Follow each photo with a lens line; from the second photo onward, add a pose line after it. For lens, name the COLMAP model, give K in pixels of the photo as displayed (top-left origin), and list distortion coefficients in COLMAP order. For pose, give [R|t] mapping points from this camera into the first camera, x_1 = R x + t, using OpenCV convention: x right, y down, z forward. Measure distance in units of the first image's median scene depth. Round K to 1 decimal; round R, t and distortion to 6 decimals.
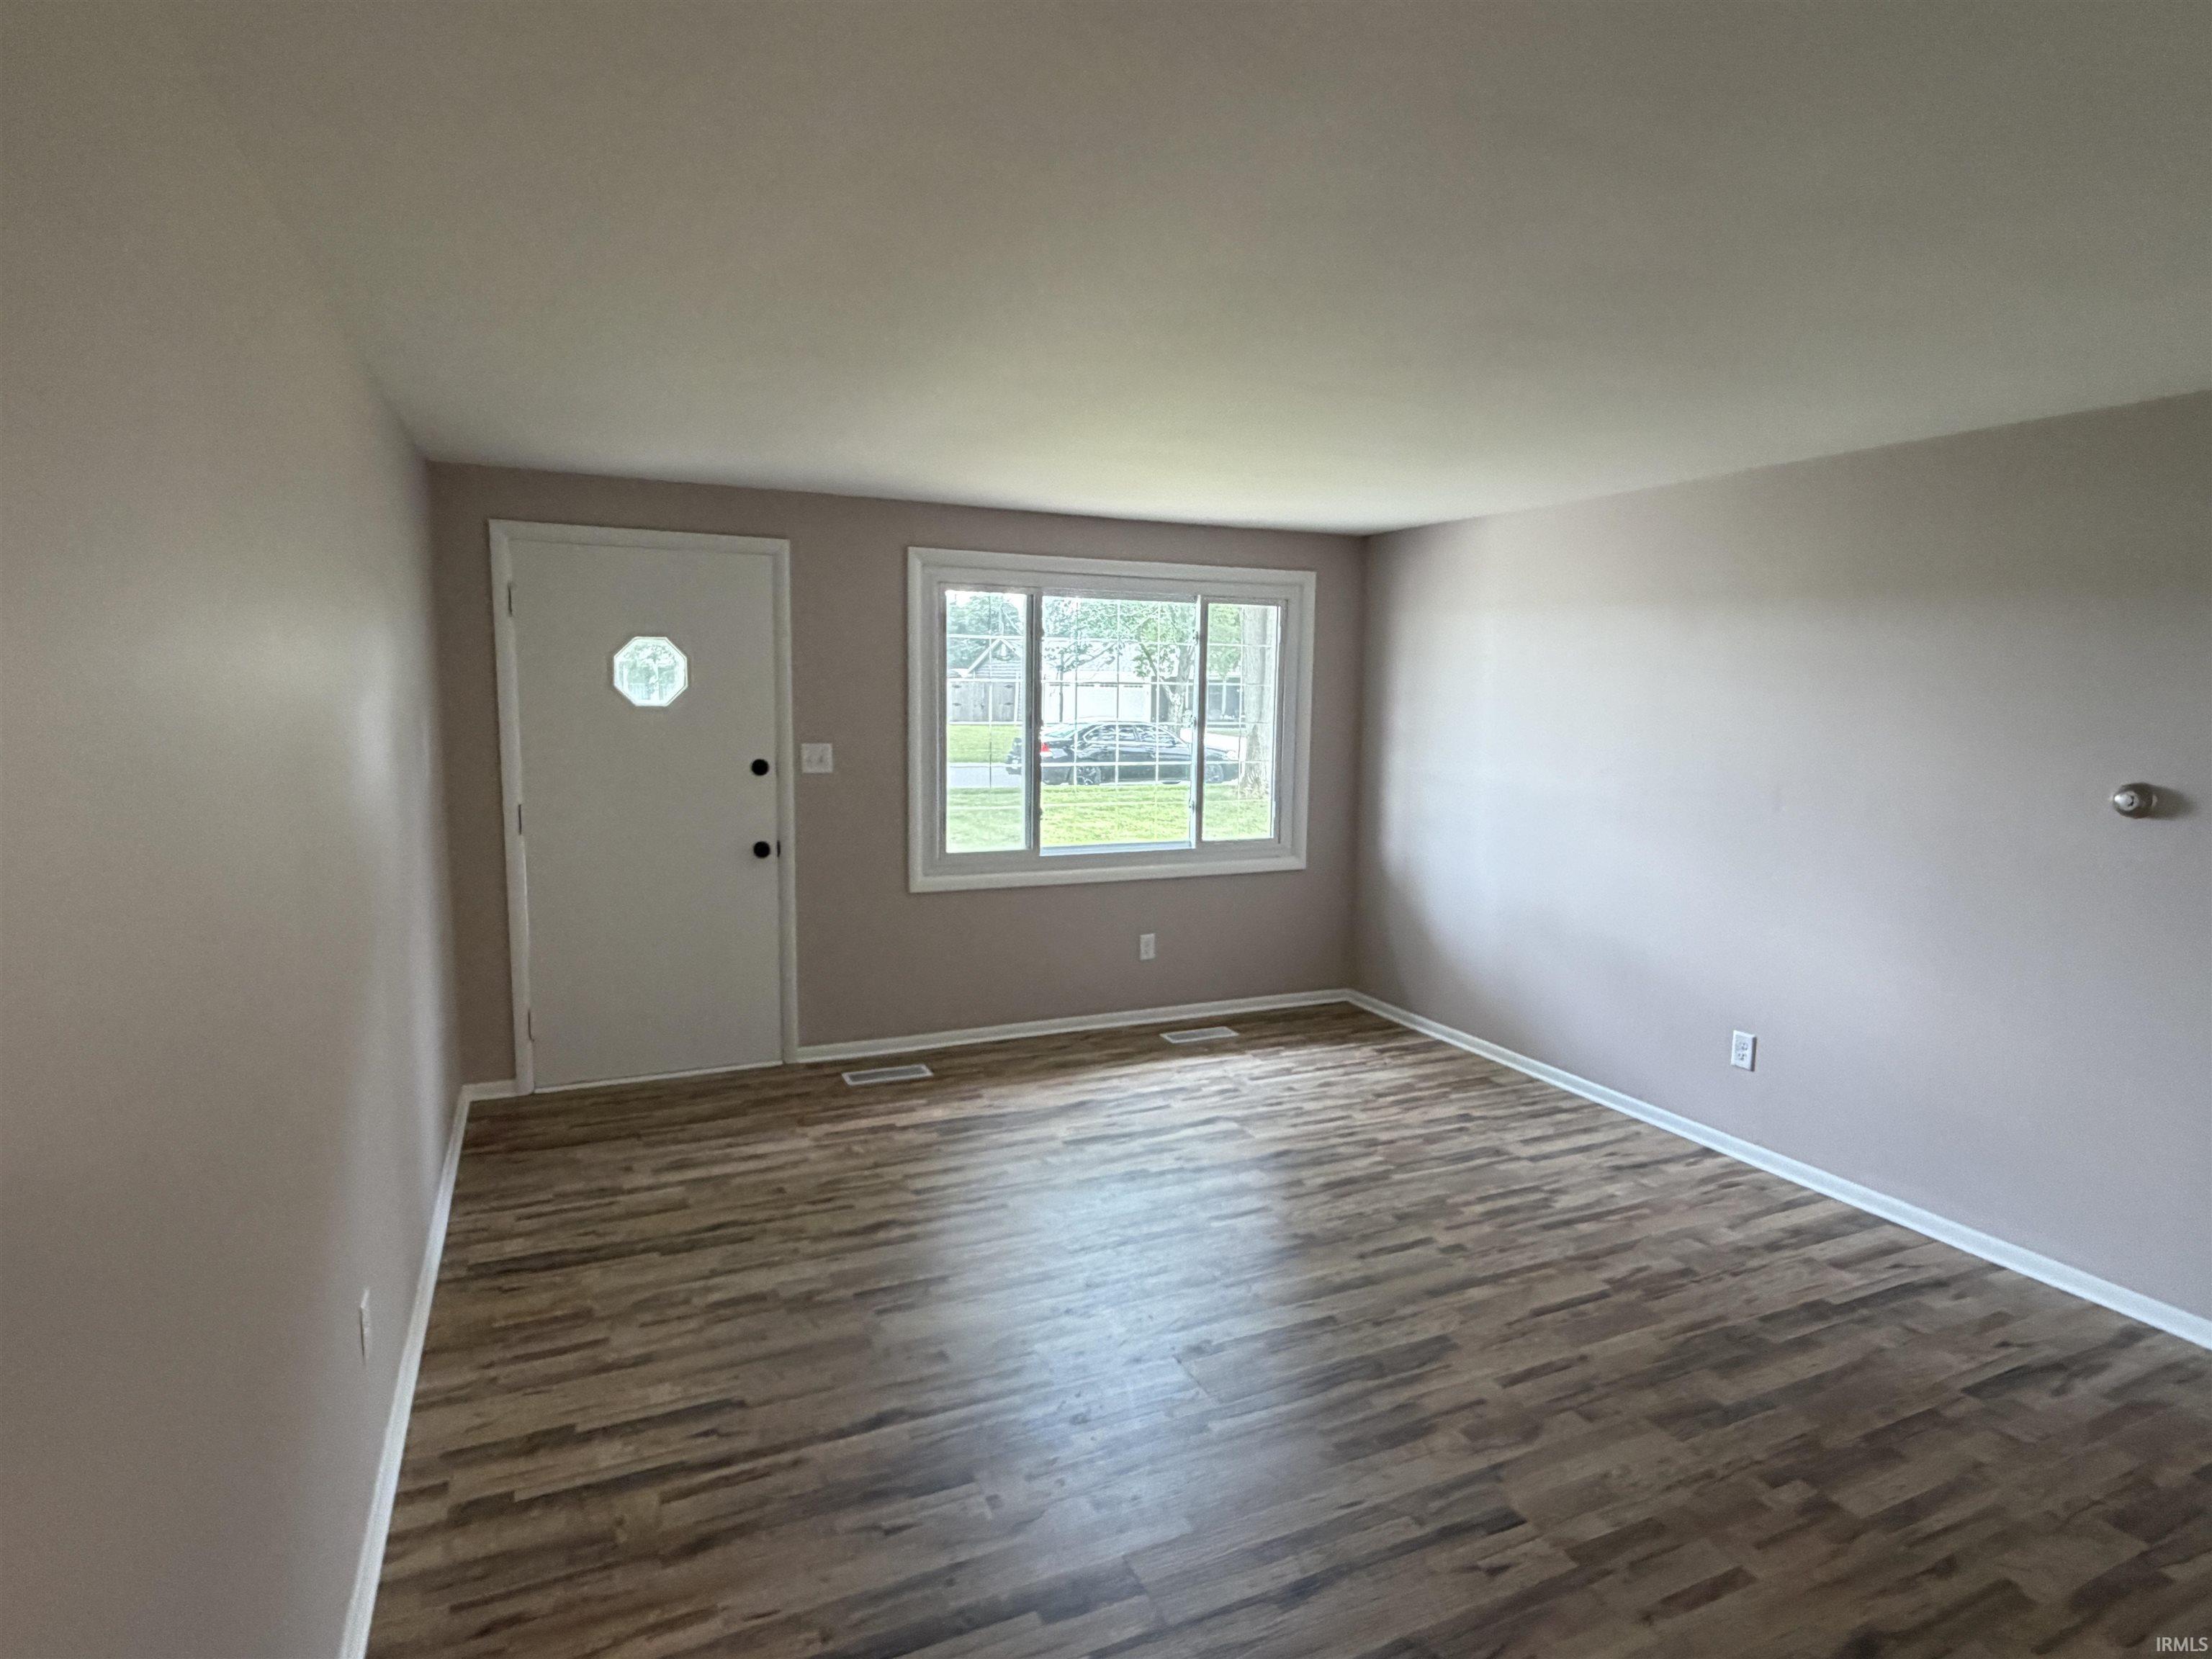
lens RADIAL K [[1185.6, 0, 1097.5], [0, 1185.6, 829.5], [0, 0, 1]] dist [-0.000426, -0.000213]
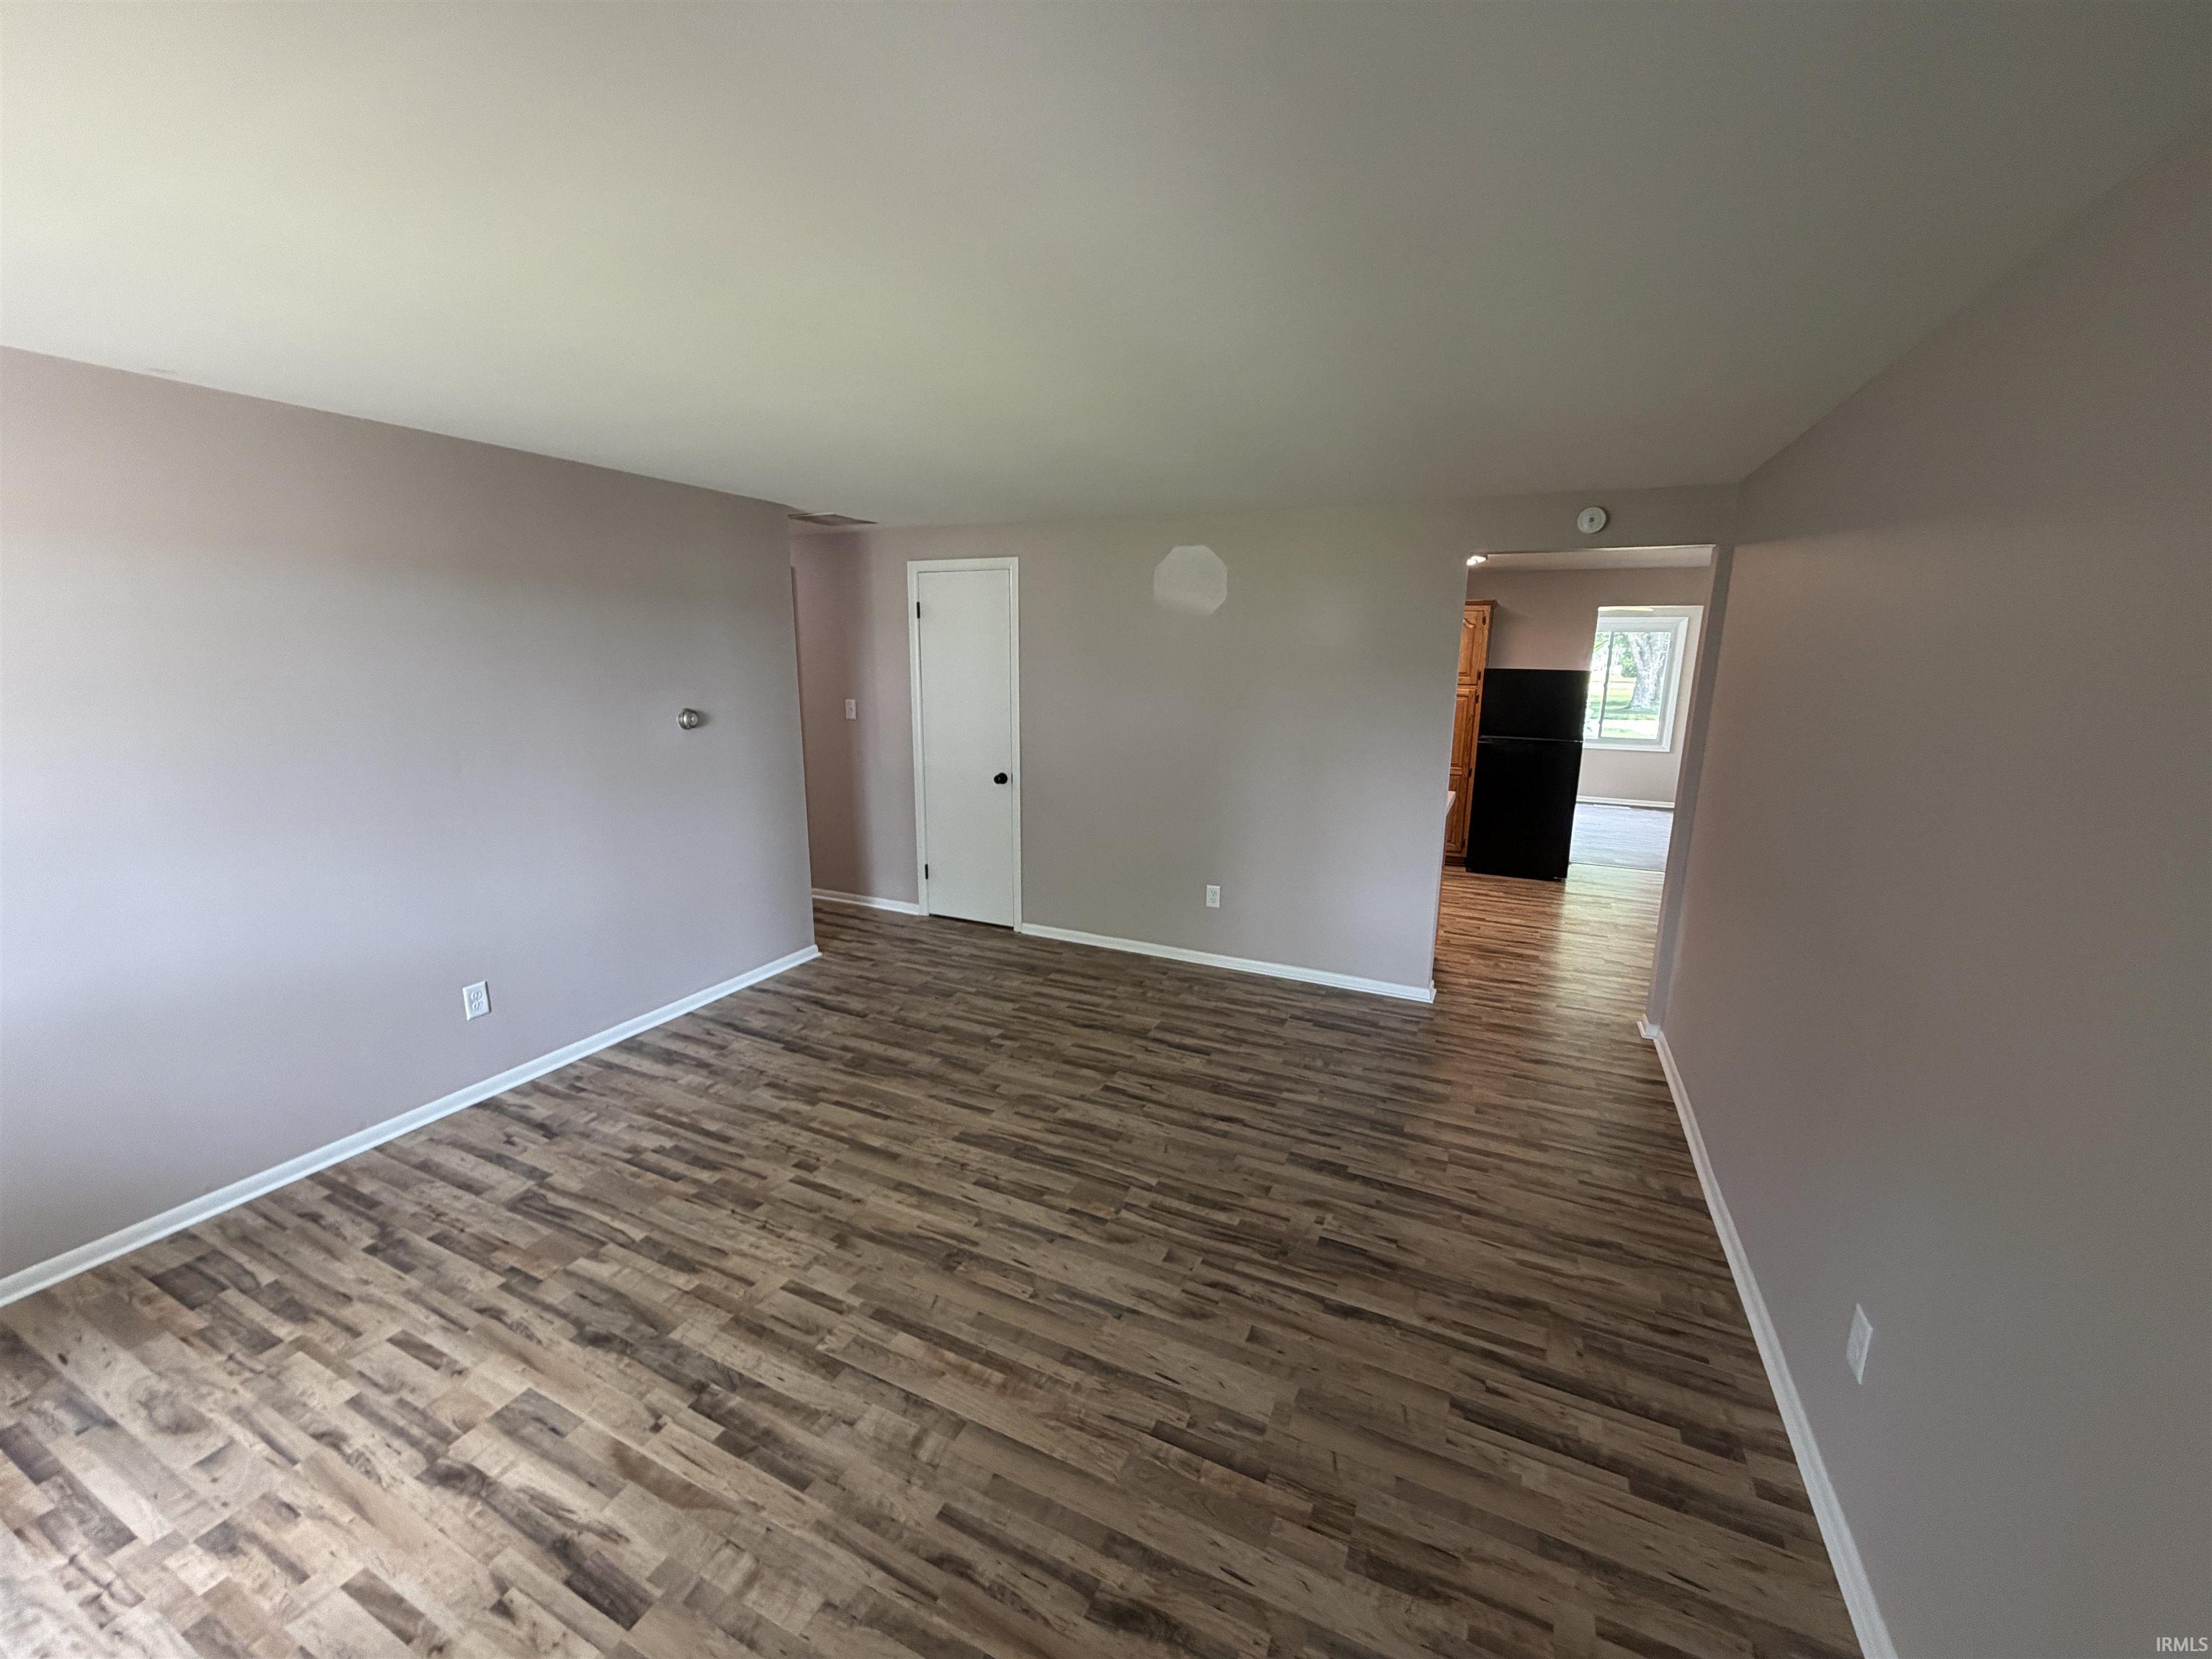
lens RADIAL K [[878.1, 0, 1098.5], [0, 878.1, 829.0], [0, 0, 1]] dist [-0.000829, -0.000805]
pose [[-0.644725, -0.172231, 0.744759, -0.425578], [0.072069, 0.956252, 0.283529, -0.162953], [-0.761010, 0.236473, -0.604107, 1.155460]]
